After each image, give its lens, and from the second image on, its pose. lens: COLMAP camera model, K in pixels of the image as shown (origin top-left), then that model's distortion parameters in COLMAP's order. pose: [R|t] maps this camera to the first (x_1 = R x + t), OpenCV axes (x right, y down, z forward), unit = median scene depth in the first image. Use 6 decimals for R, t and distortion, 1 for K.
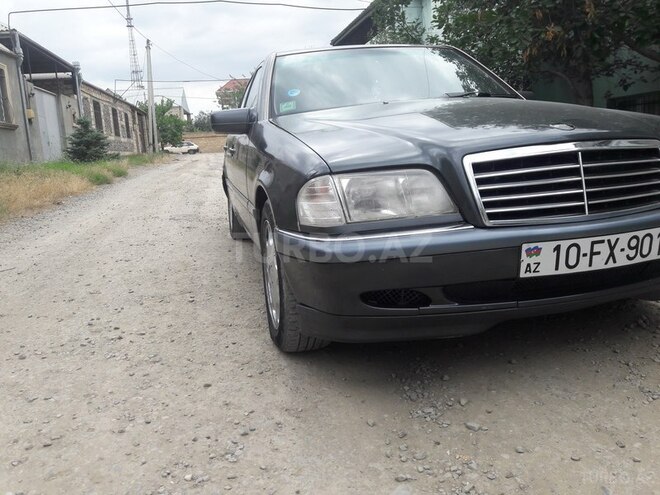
lens RADIAL K [[540.2, 0, 328.2], [0, 540.2, 222.0], [0, 0, 1]] dist [0.127467, -0.221871]
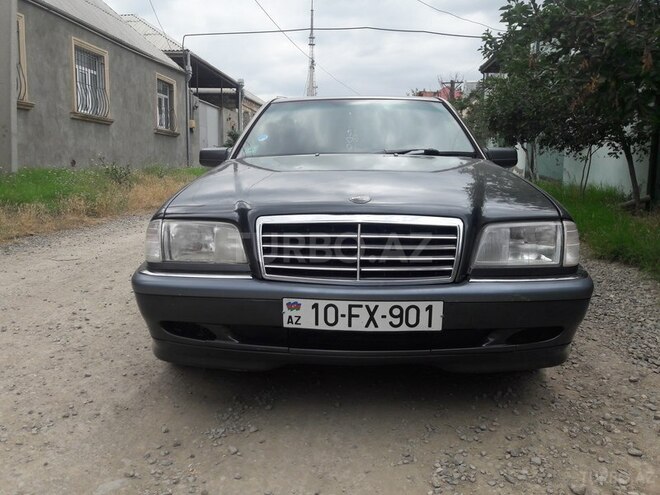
lens RADIAL K [[540.2, 0, 328.2], [0, 540.2, 222.0], [0, 0, 1]] dist [0.127467, -0.221871]
pose [[0.956003, 0.106818, -0.273219, 0.699001], [-0.115261, 0.993222, -0.014993, -0.106987], [0.269765, 0.045825, 0.961835, -0.080159]]
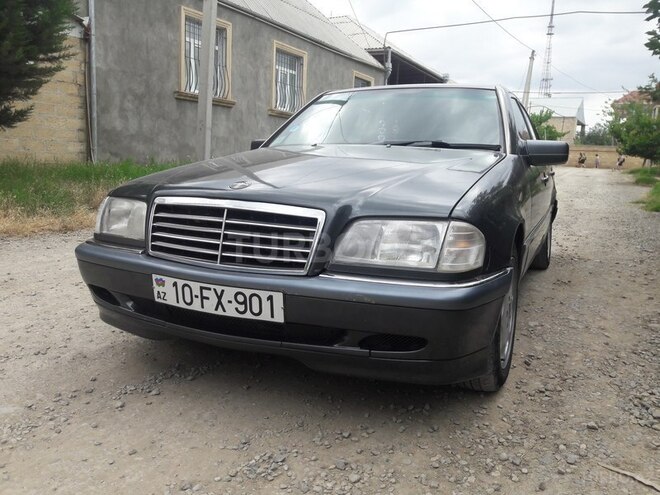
lens RADIAL K [[546.8, 0, 343.2], [0, 546.8, 225.4], [0, 0, 1]] dist [0.124364, -0.240479]
pose [[0.773591, 0.173133, -0.609576, 1.348113], [-0.178301, 0.982559, 0.052792, -0.197628], [0.608084, 0.067849, 0.790968, 0.250771]]
